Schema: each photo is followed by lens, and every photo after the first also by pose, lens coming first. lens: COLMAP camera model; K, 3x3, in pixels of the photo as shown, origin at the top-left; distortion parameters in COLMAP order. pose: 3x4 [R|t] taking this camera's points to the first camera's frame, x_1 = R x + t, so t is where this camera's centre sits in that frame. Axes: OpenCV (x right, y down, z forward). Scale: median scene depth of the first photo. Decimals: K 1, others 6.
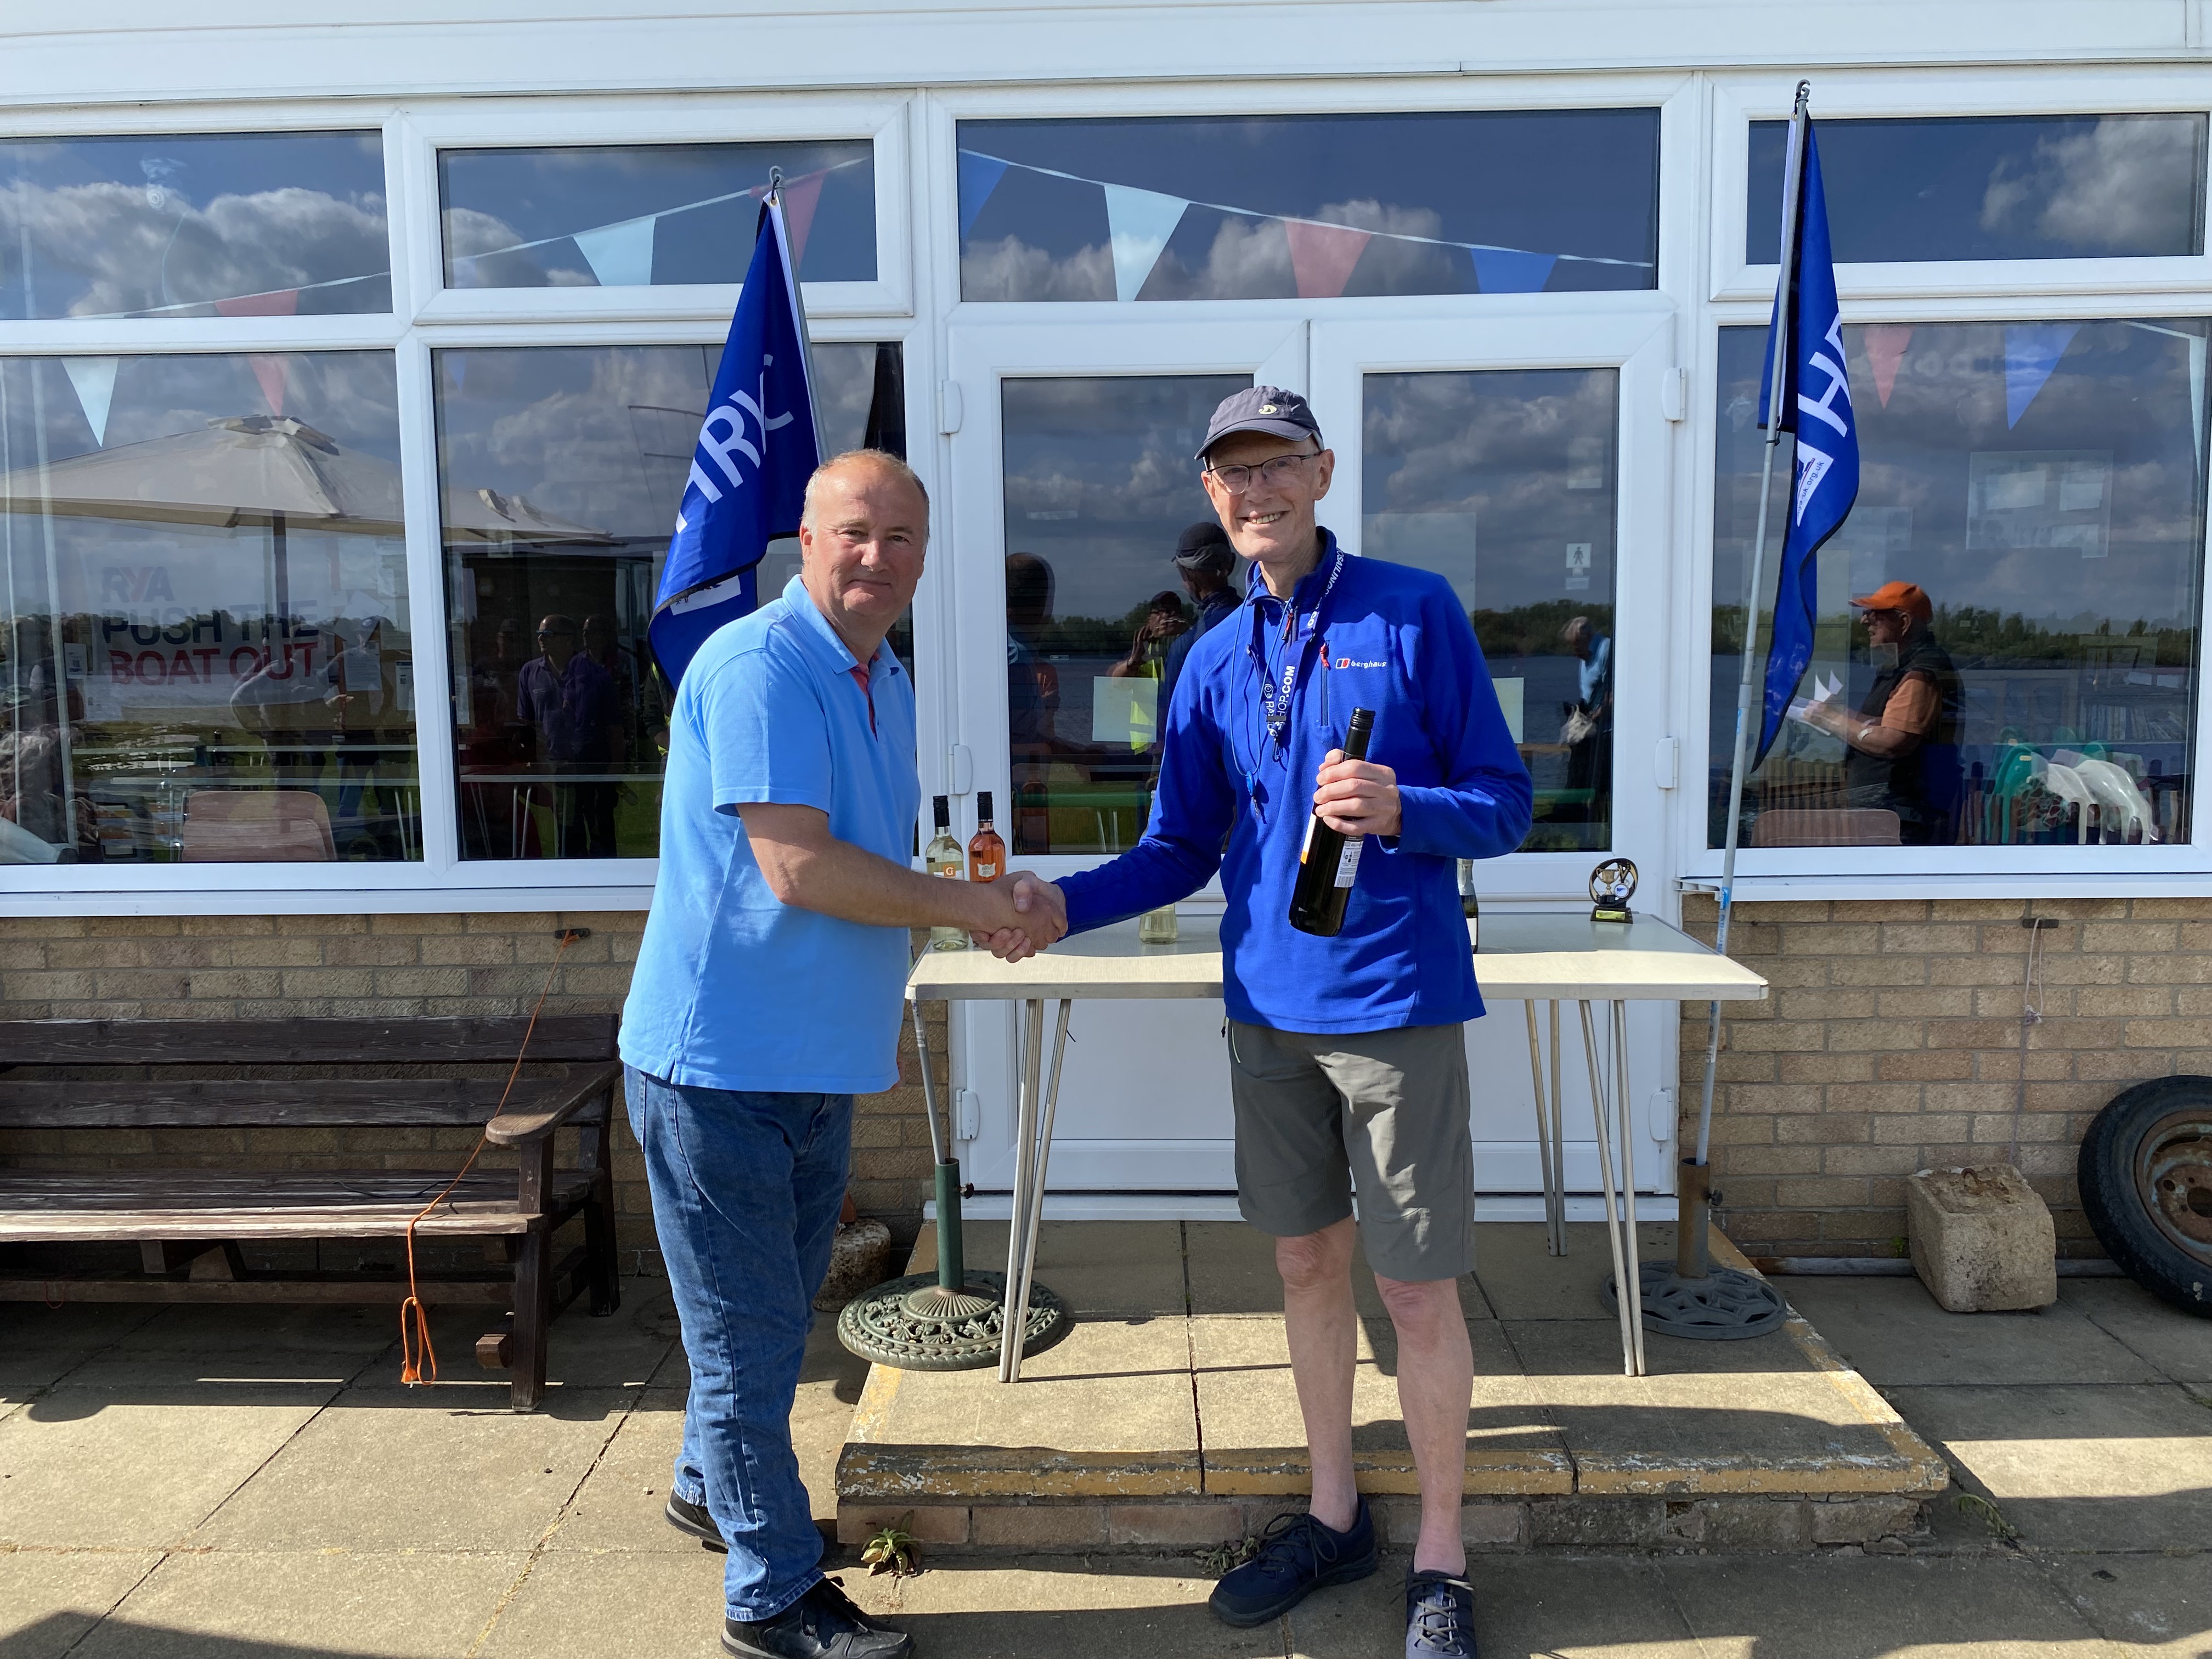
lens RADIAL K [[1680.0, 0, 1109.2], [0, 1680.0, 816.9], [0, 0, 1]] dist [-0.000271, -0.008665]
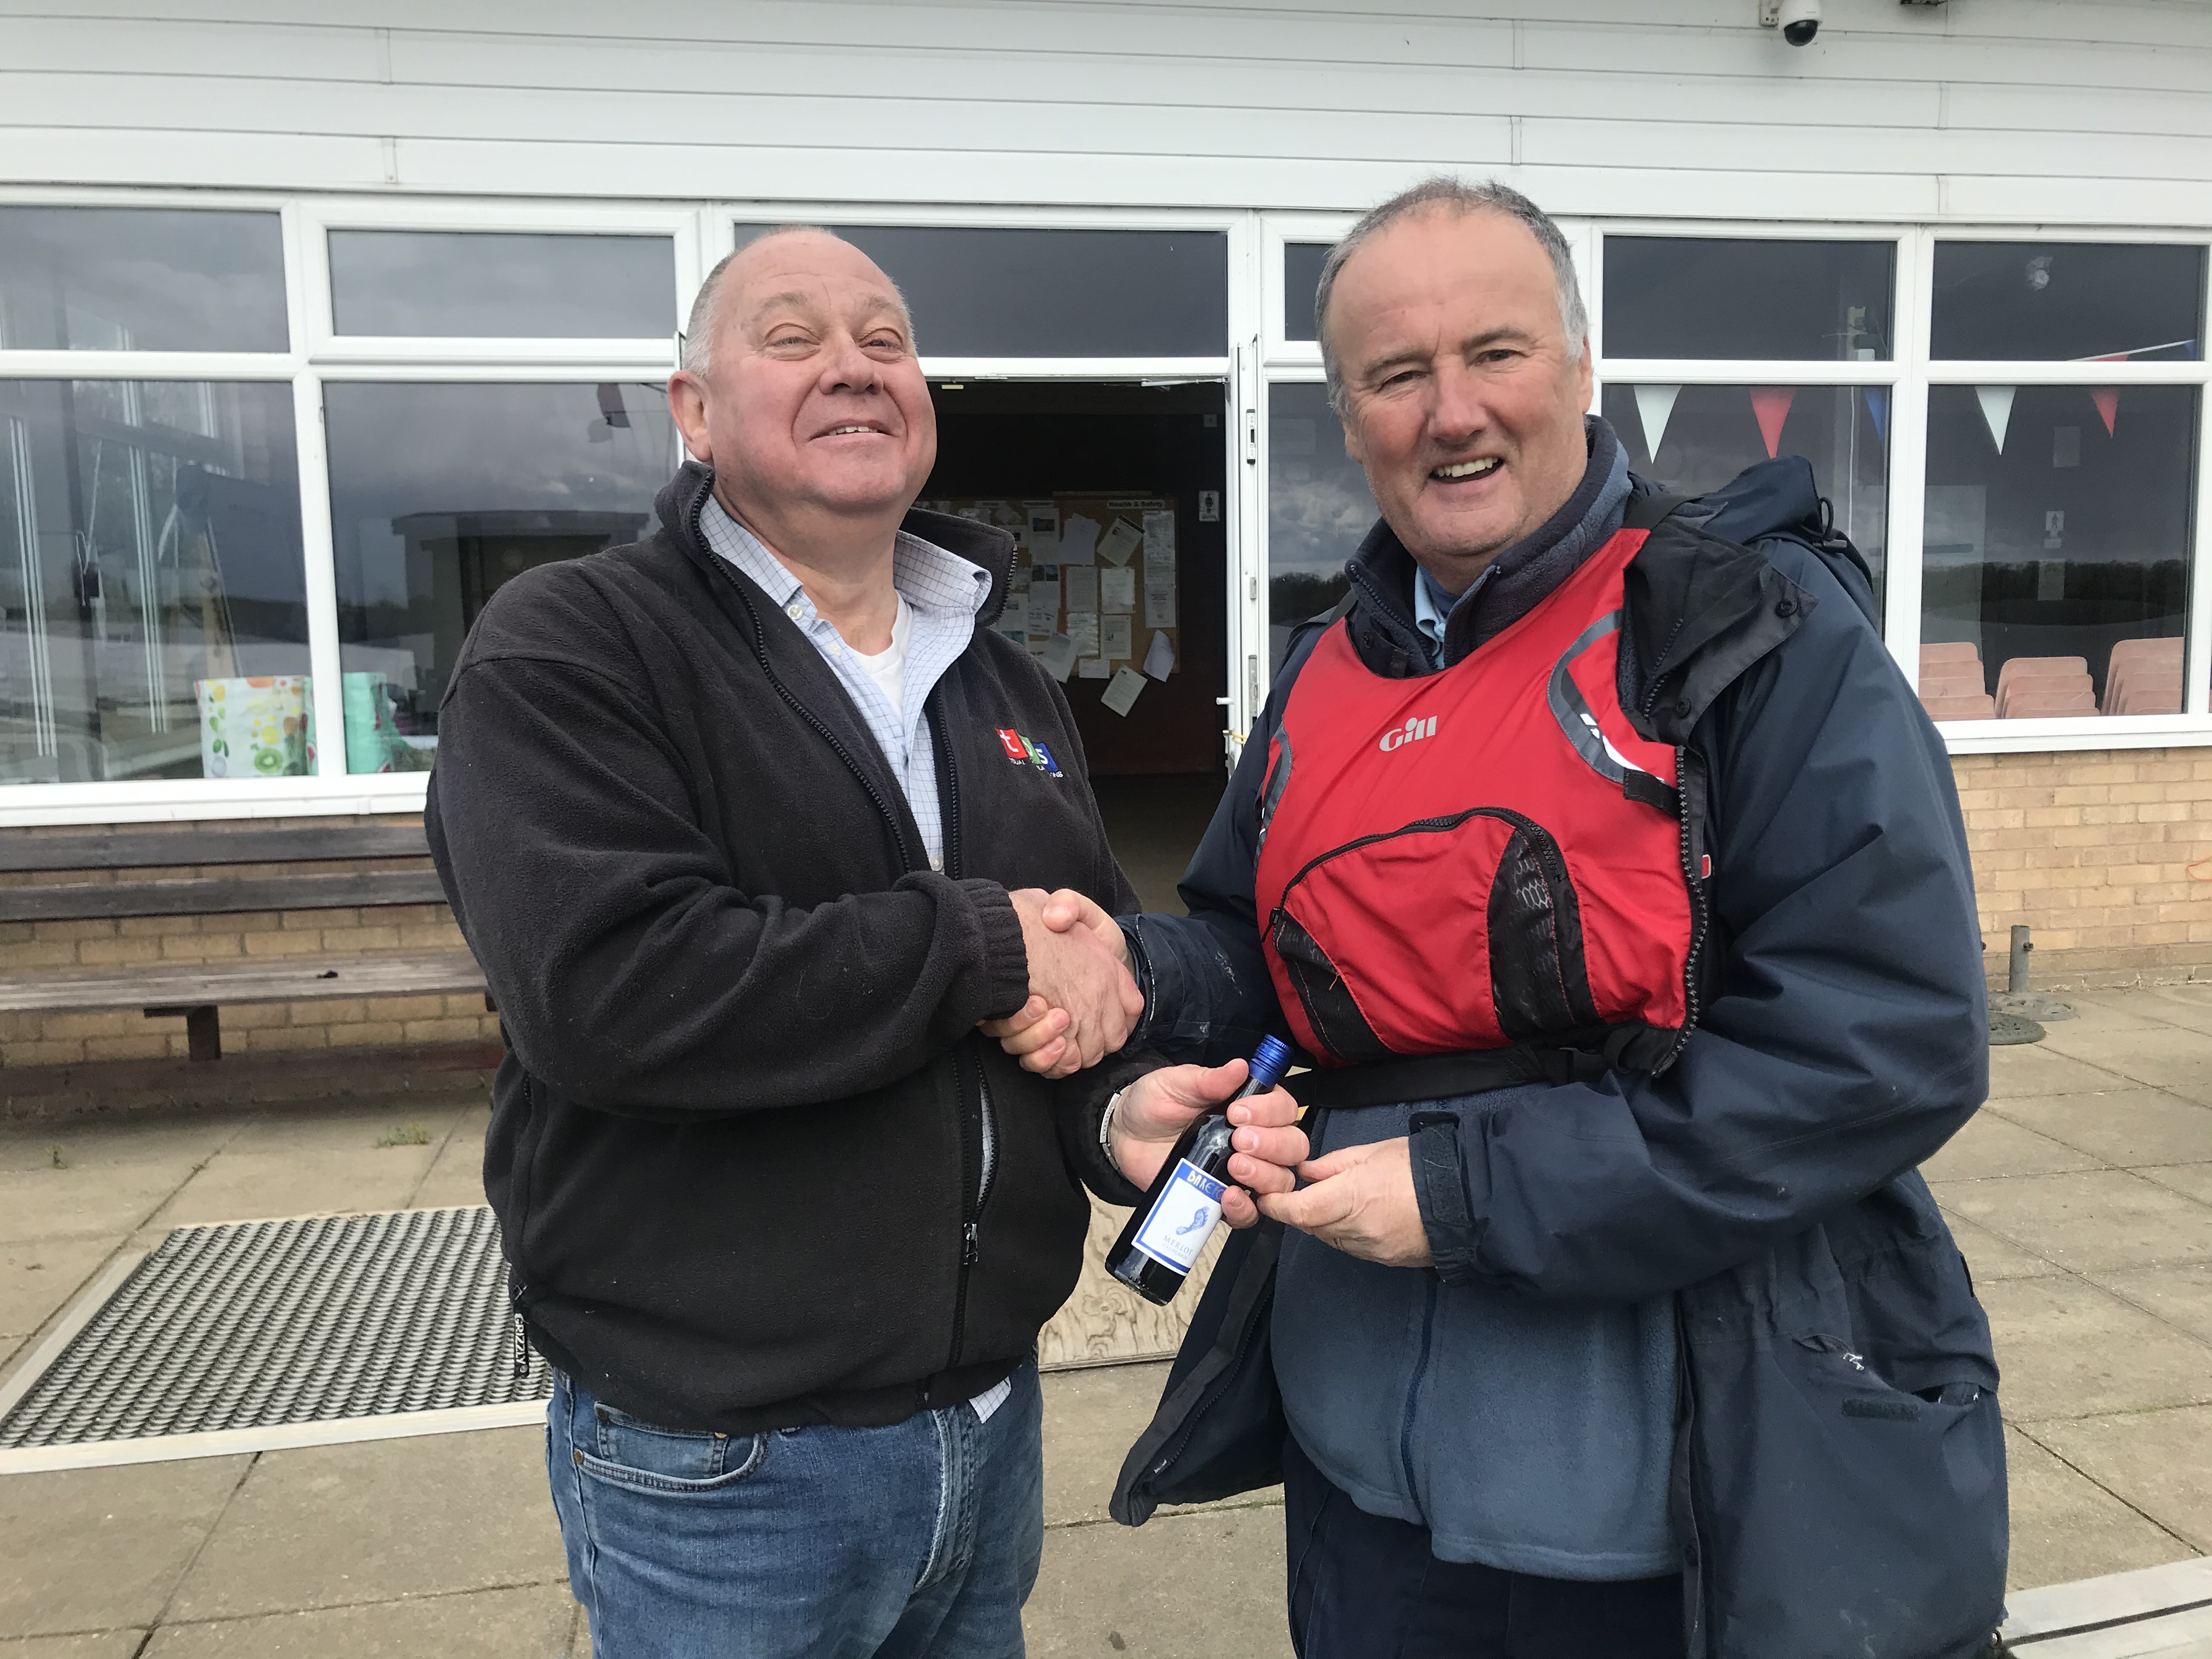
lens RADIAL K [[1828.1, 0, 1109.6], [0, 1828.1, 824.9], [0, 0, 1]] dist [0.018035, 0.005681]
pose [[0.974741, -0.037627, 0.220145, -0.141158], [0.036466, 0.999291, 0.009338, 0.074115], [-0.220340, -0.001074, 0.975422, -0.529242]]
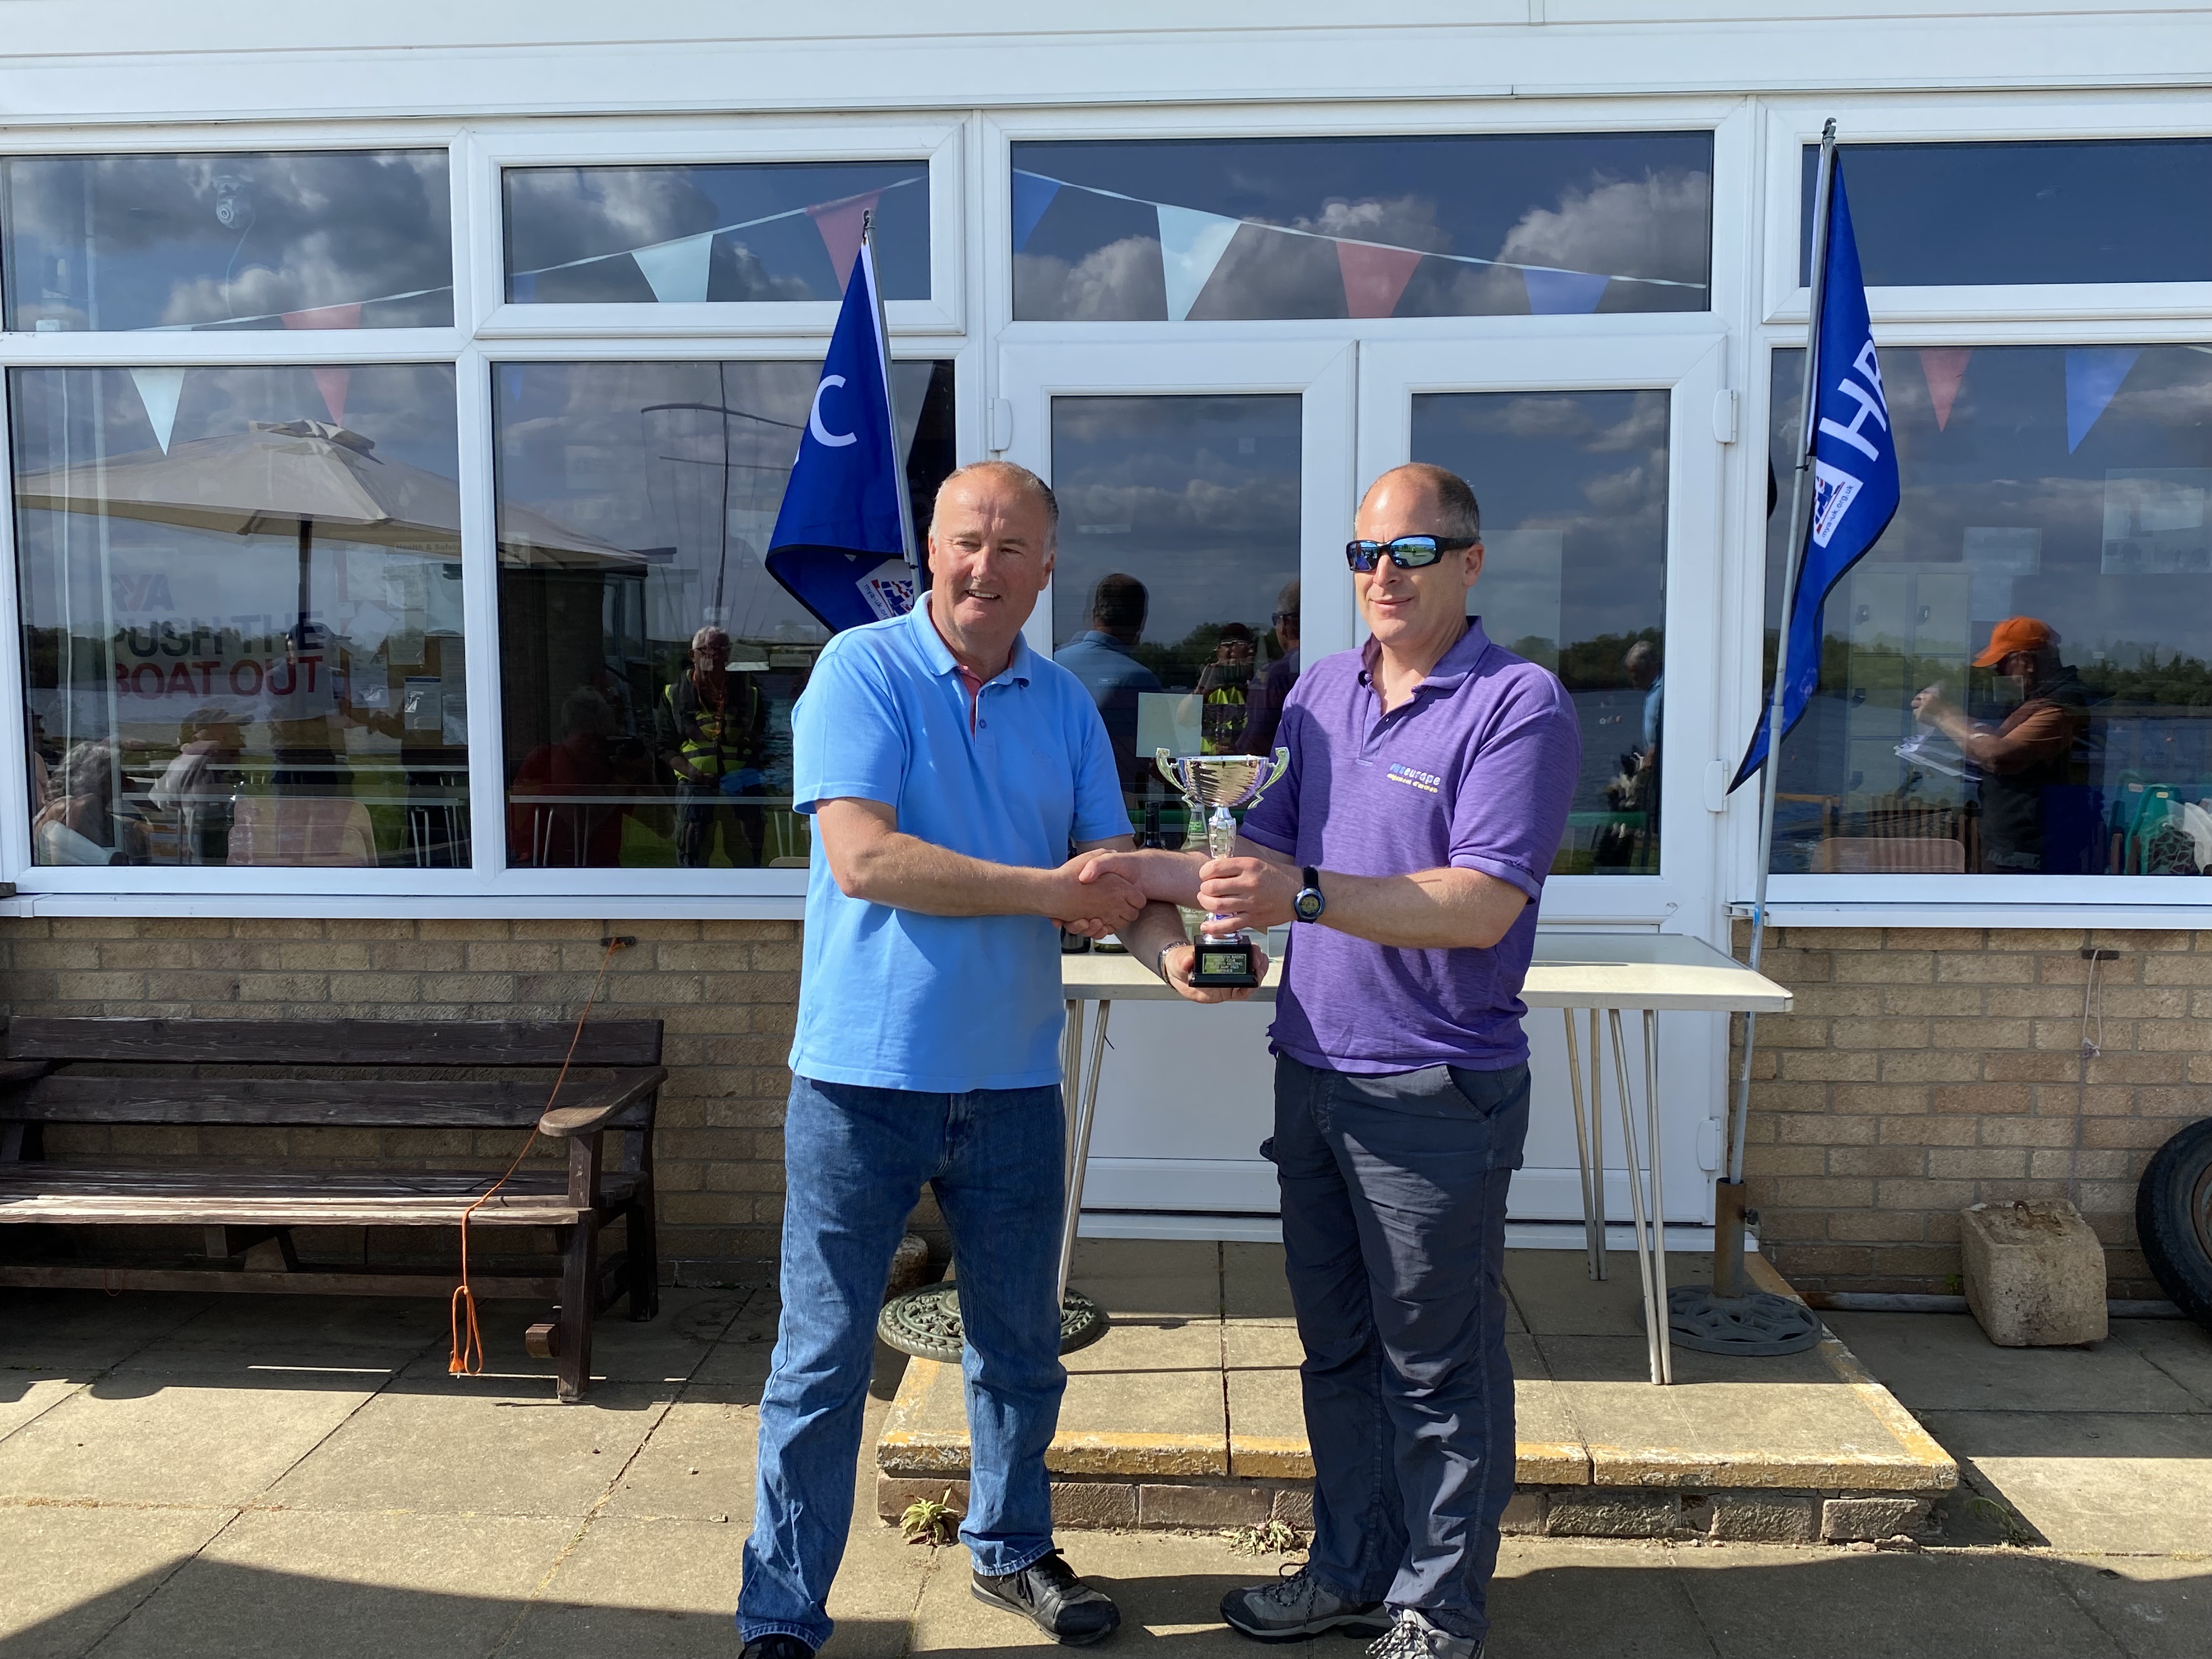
lens RADIAL K [[1899.5, 0, 1104.3], [0, 1899.5, 830.5], [0, 0, 1]] dist [0.004618, -0.017213]
pose [[0.999354, 0.014079, -0.033074, 0.008693], [-0.014714, 0.999710, -0.019040, 0.021077], [0.032796, 0.019514, 0.999272, -0.133228]]
